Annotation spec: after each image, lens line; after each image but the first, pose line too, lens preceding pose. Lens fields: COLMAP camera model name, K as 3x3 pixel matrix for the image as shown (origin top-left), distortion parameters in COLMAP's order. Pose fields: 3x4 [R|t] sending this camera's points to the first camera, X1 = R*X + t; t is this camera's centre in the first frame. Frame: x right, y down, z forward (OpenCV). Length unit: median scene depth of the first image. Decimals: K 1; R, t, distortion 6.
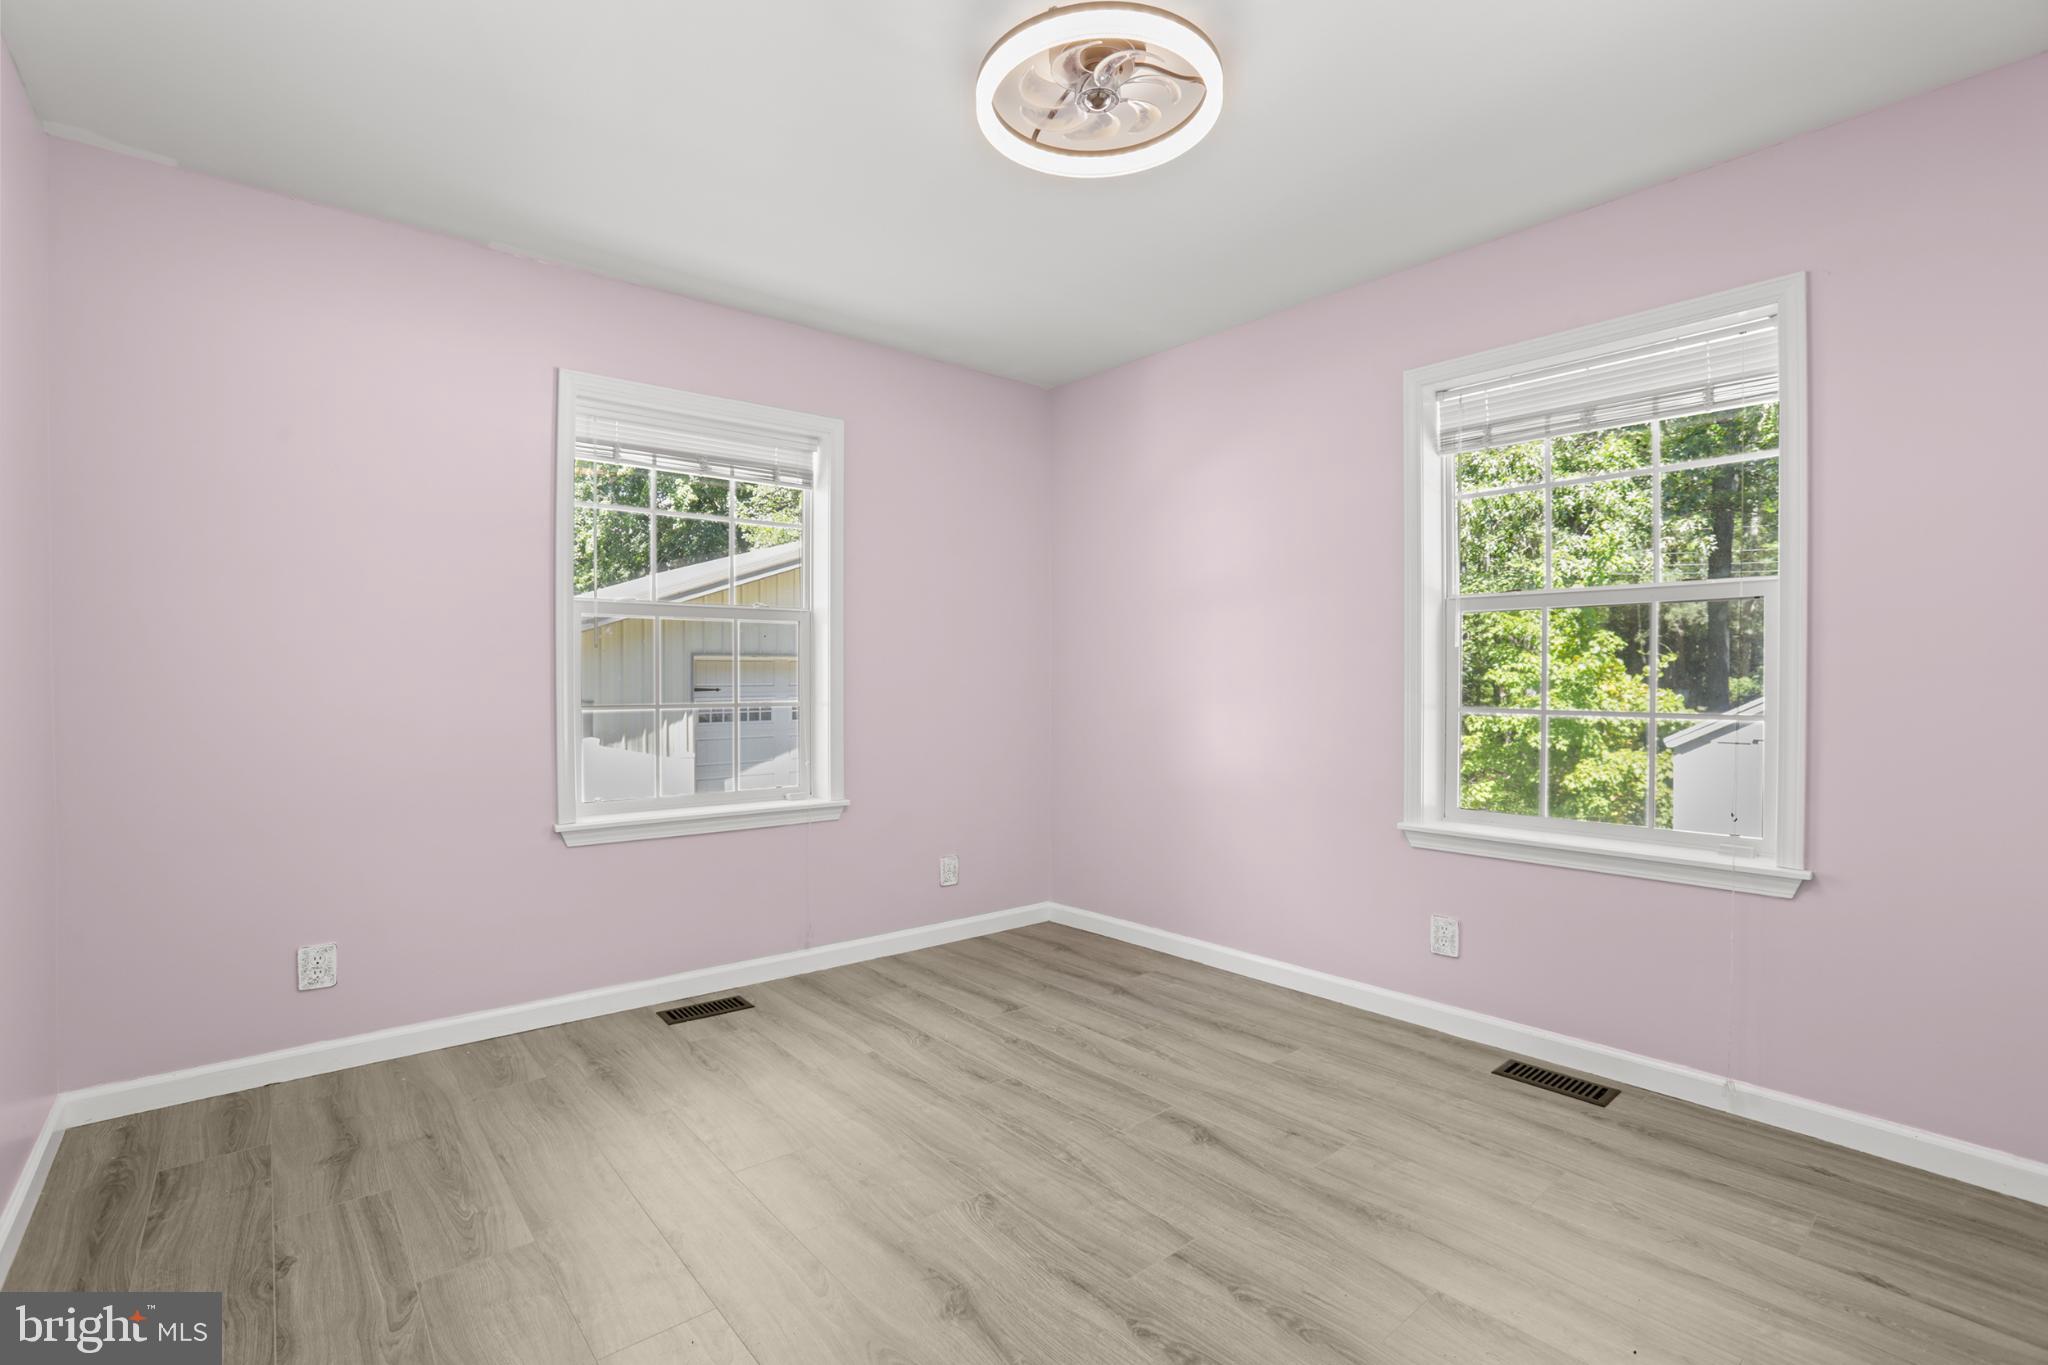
lens RADIAL K [[932.9, 0, 1012.9], [0, 932.9, 686.9], [0, 0, 1]] dist [-0.068071, 0.022397]
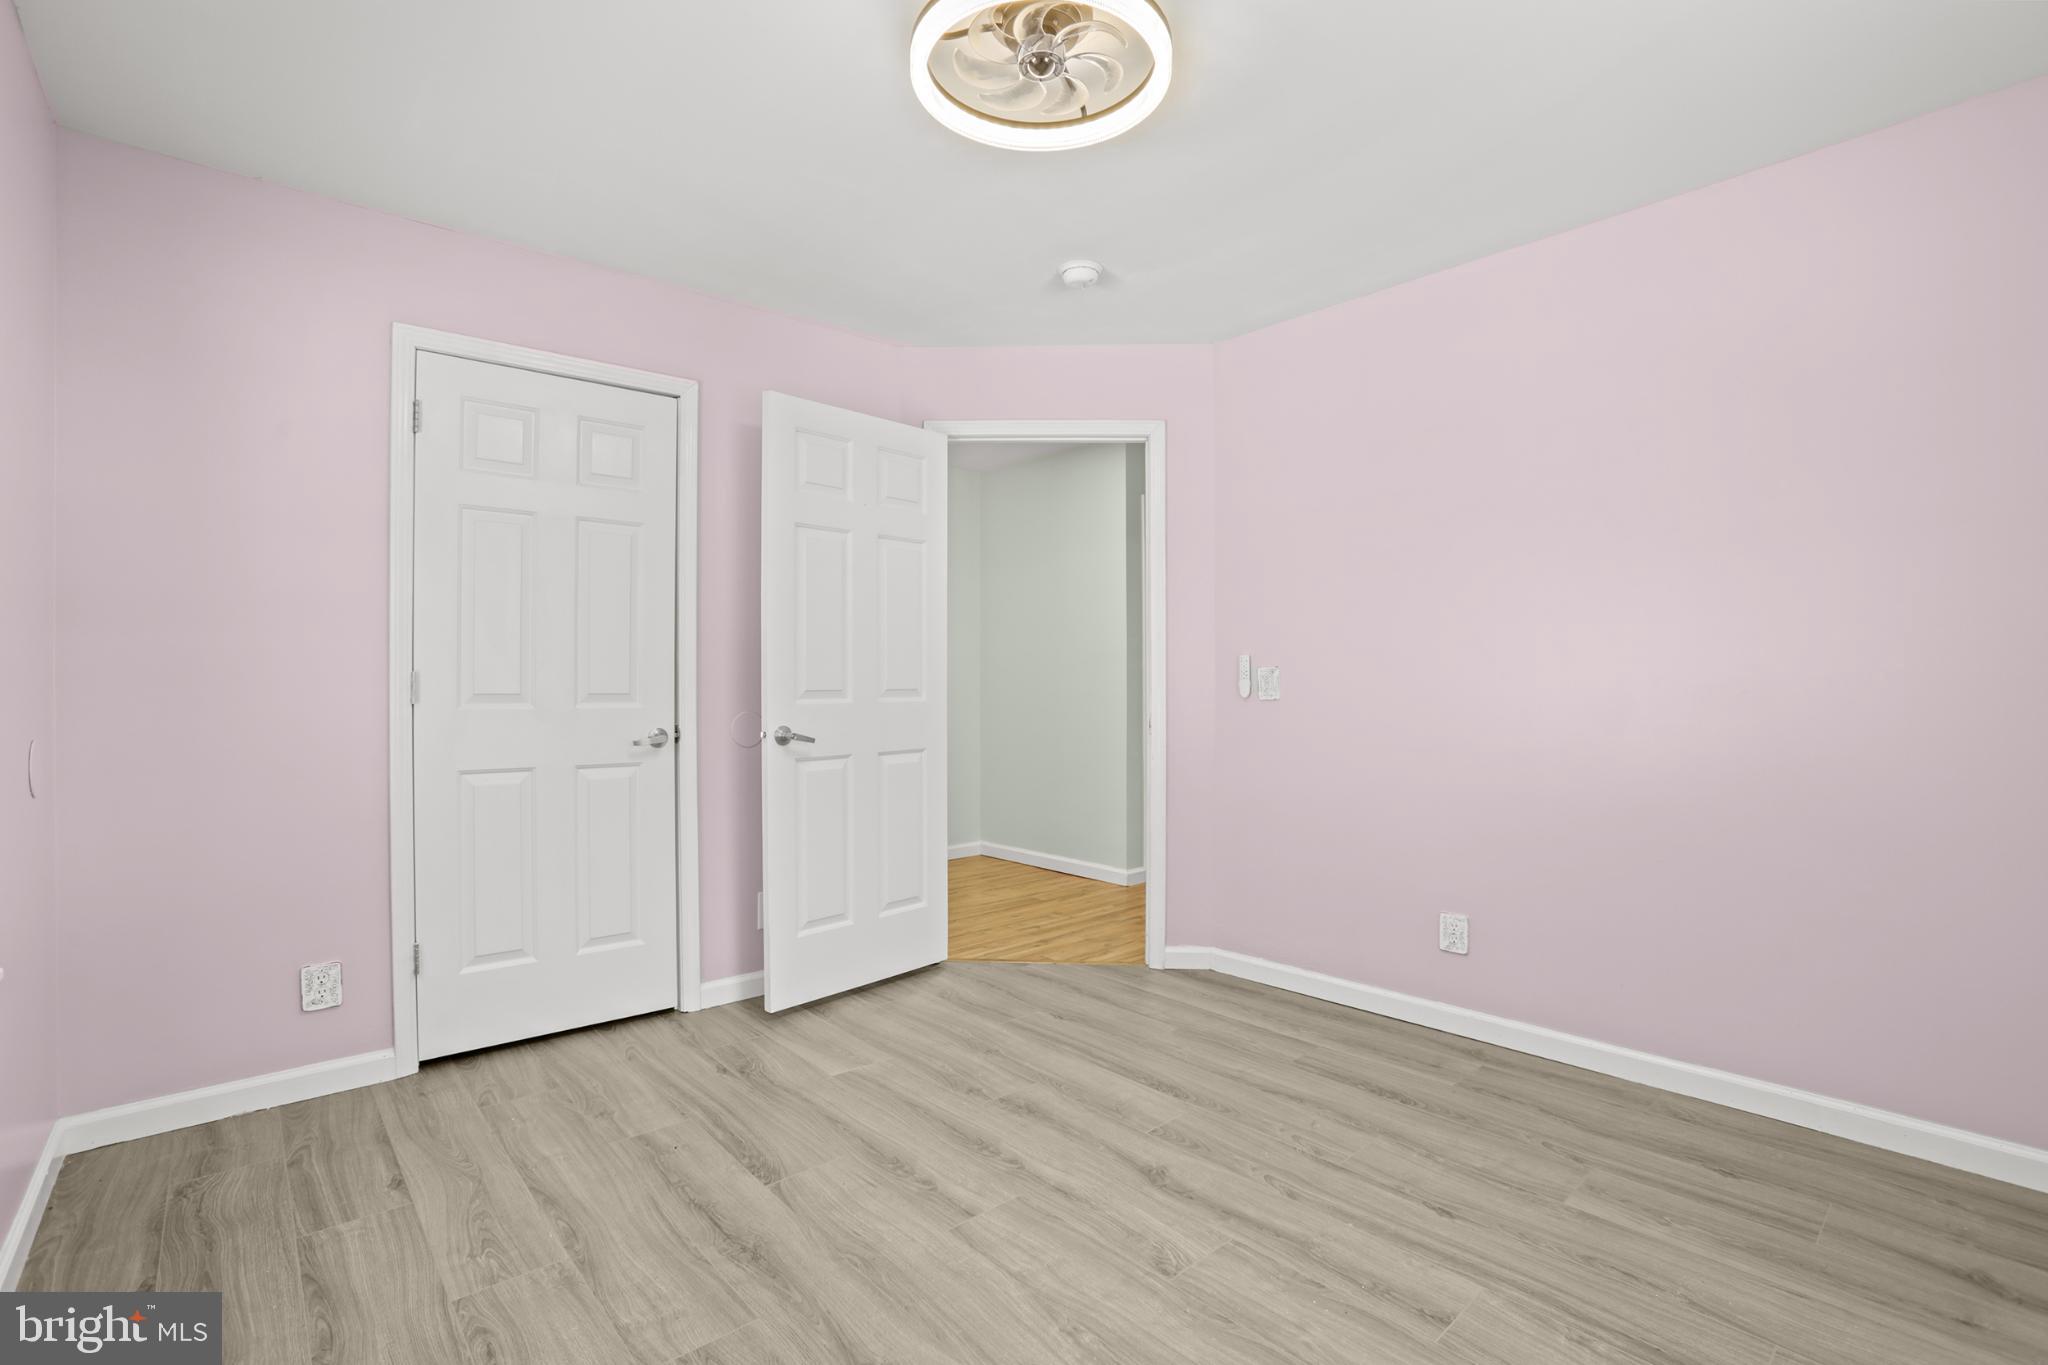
lens RADIAL K [[932.9, 0, 1012.9], [0, 932.9, 686.9], [0, 0, 1]] dist [-0.068071, 0.022397]
pose [[-0.999712, 0.001640, -0.023923, 0.148895], [0.001211, 0.999839, 0.017906, -0.021485], [0.023949, 0.017872, -0.999553, 1.989551]]
